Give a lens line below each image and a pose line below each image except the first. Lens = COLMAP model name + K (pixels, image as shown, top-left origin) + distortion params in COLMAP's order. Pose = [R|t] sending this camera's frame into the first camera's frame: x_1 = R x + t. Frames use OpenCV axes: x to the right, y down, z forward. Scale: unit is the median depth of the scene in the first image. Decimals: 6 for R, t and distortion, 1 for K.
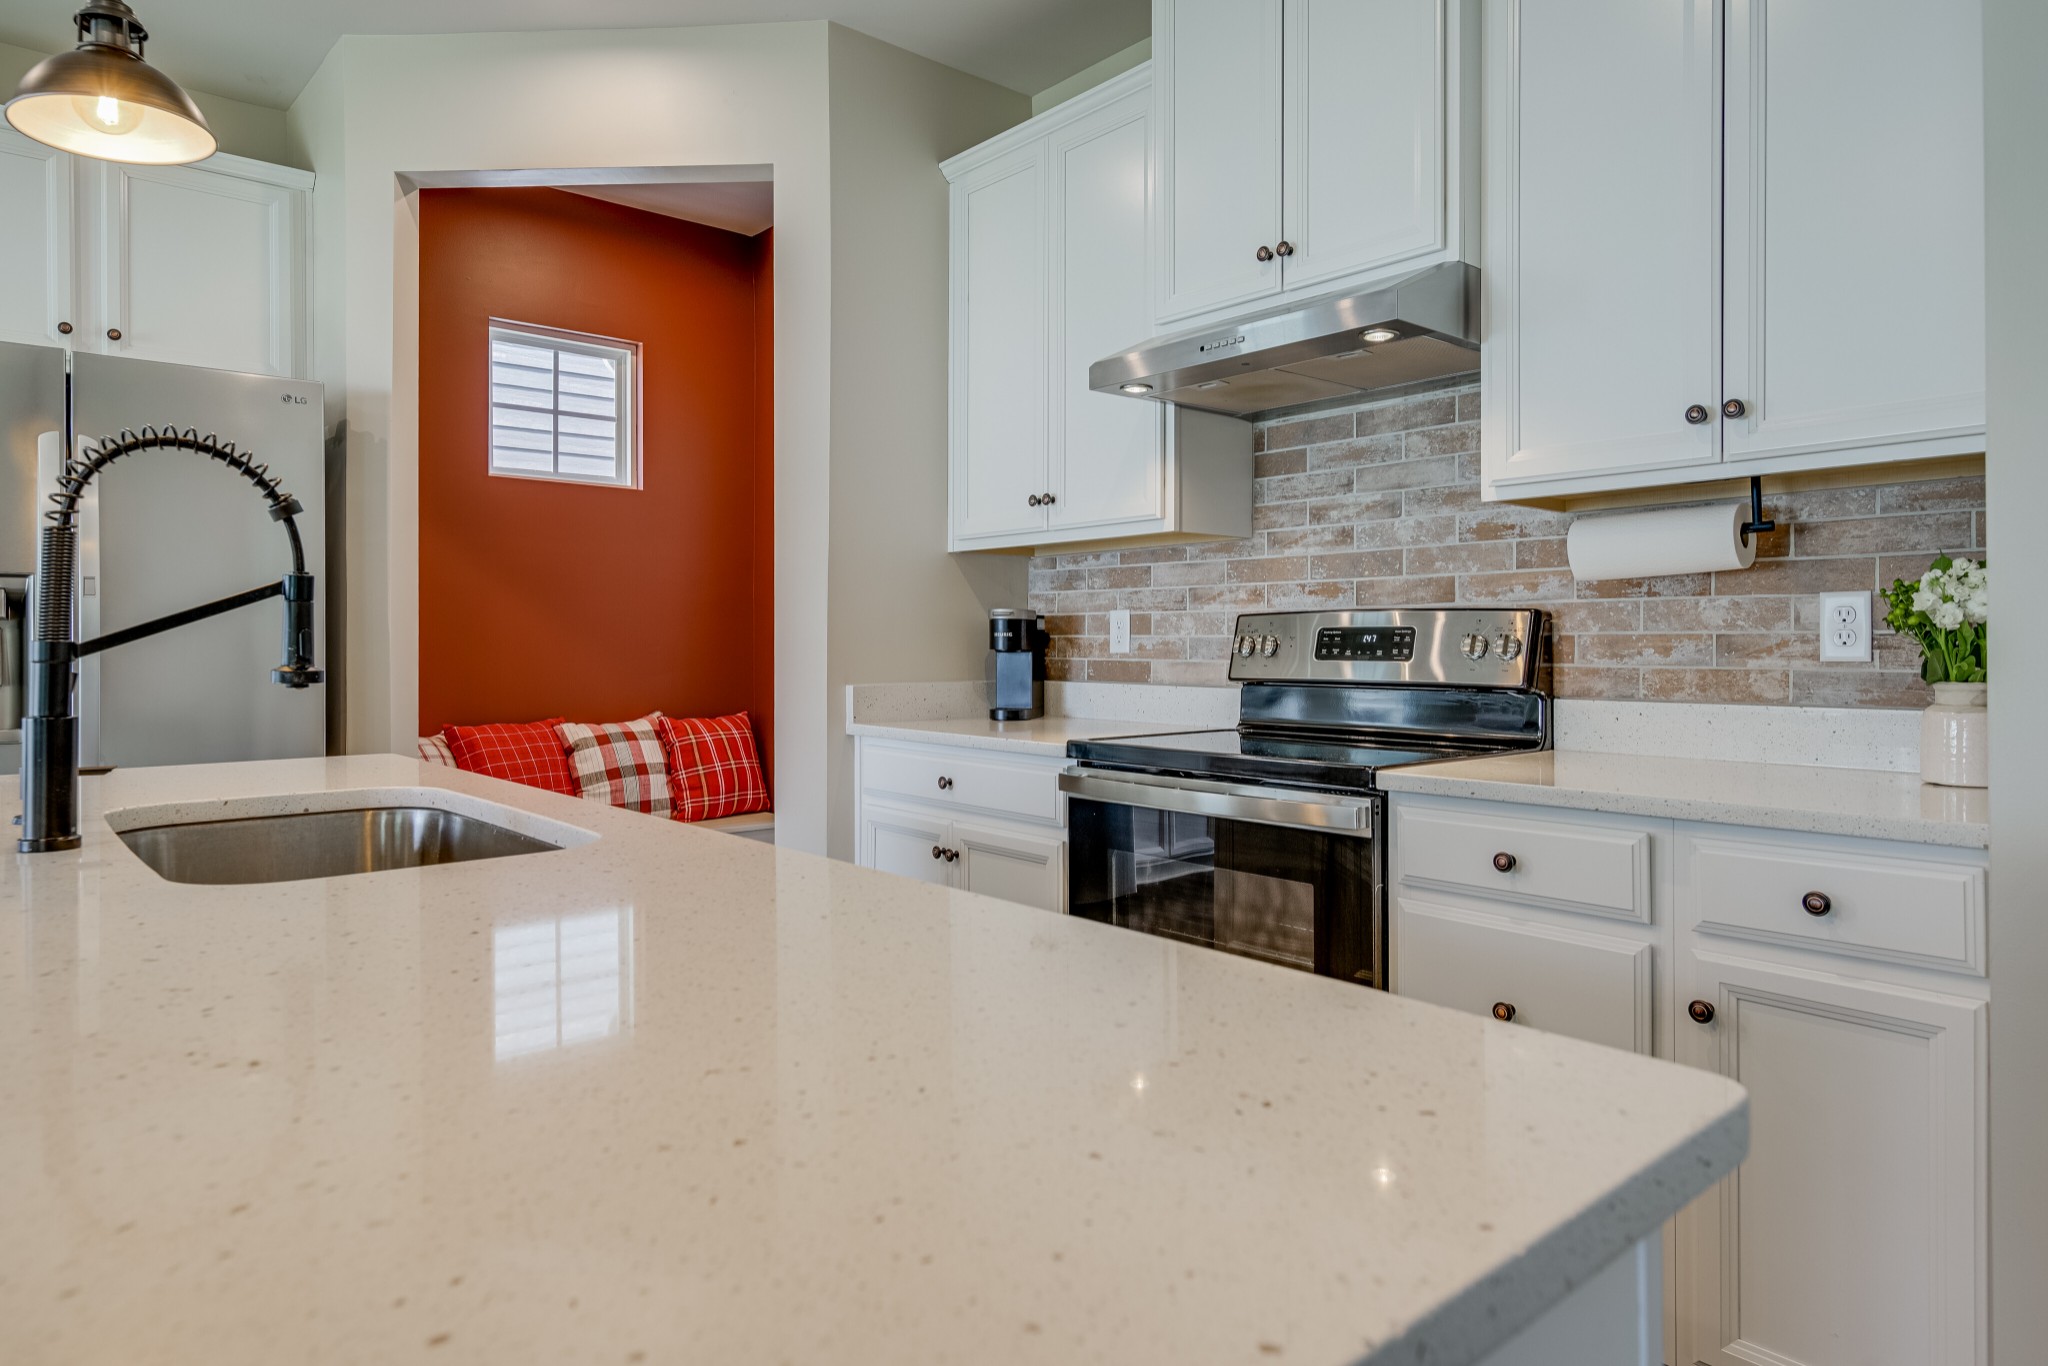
lens RADIAL K [[1245.1, 0, 1020.3], [0, 1245.1, 642.3], [0, 0, 1]] dist [0.017701, -0.001364]
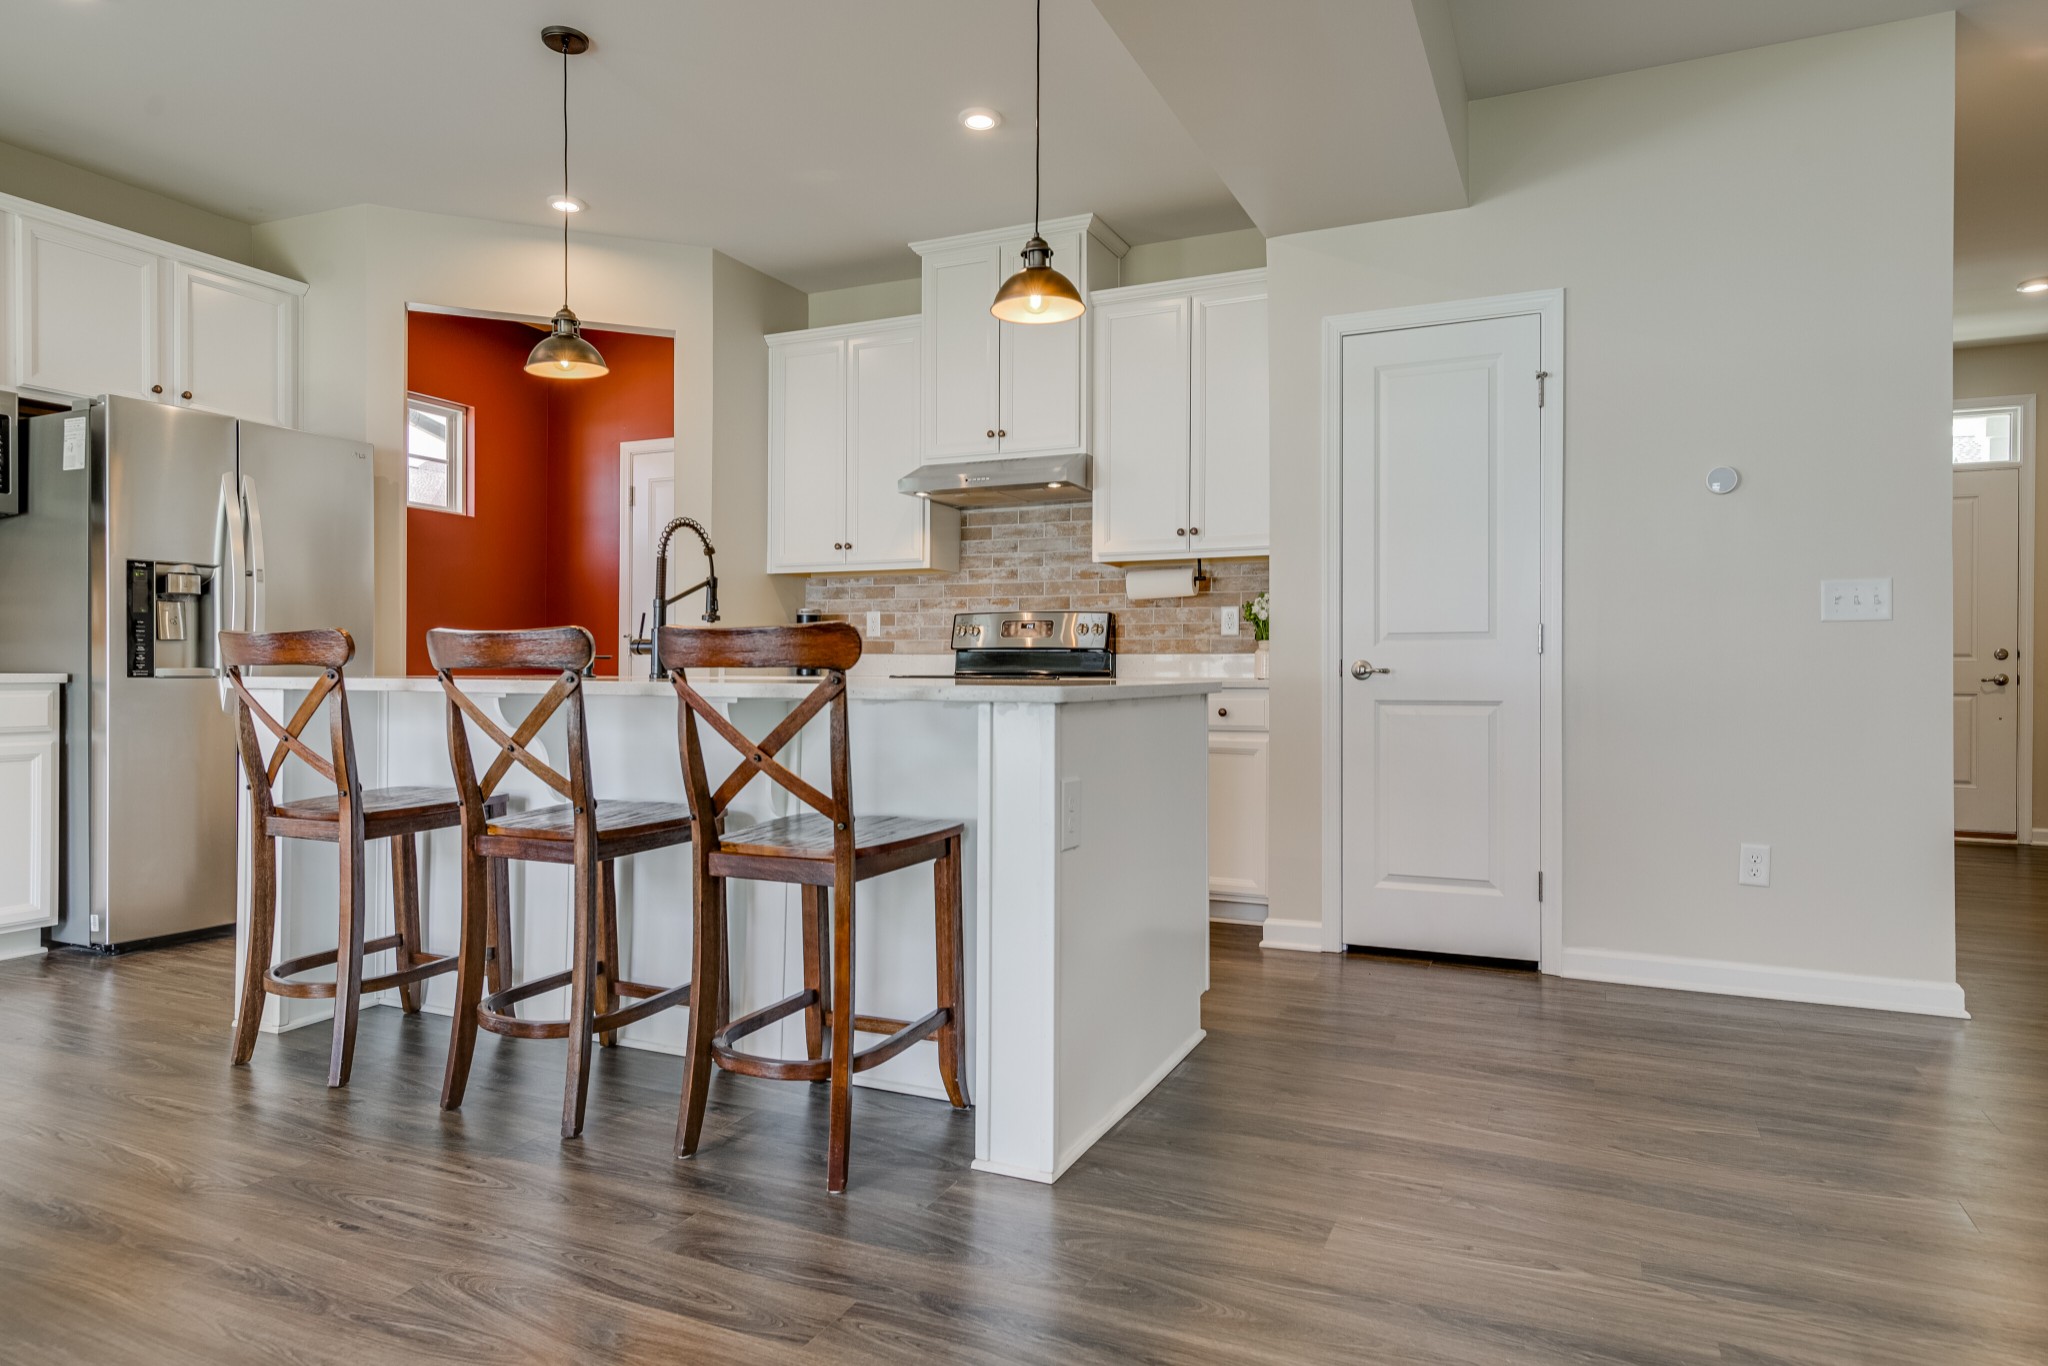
lens RADIAL K [[1224.8, 0, 1029.7], [0, 1224.8, 671.0], [0, 0, 1]] dist [0.019725, -0.001267]
pose [[0.909075, 0.005534, 0.416595, -0.520560], [-0.006472, 0.999979, 0.000840, 0.064948], [-0.416581, -0.003460, 0.909092, -0.759570]]
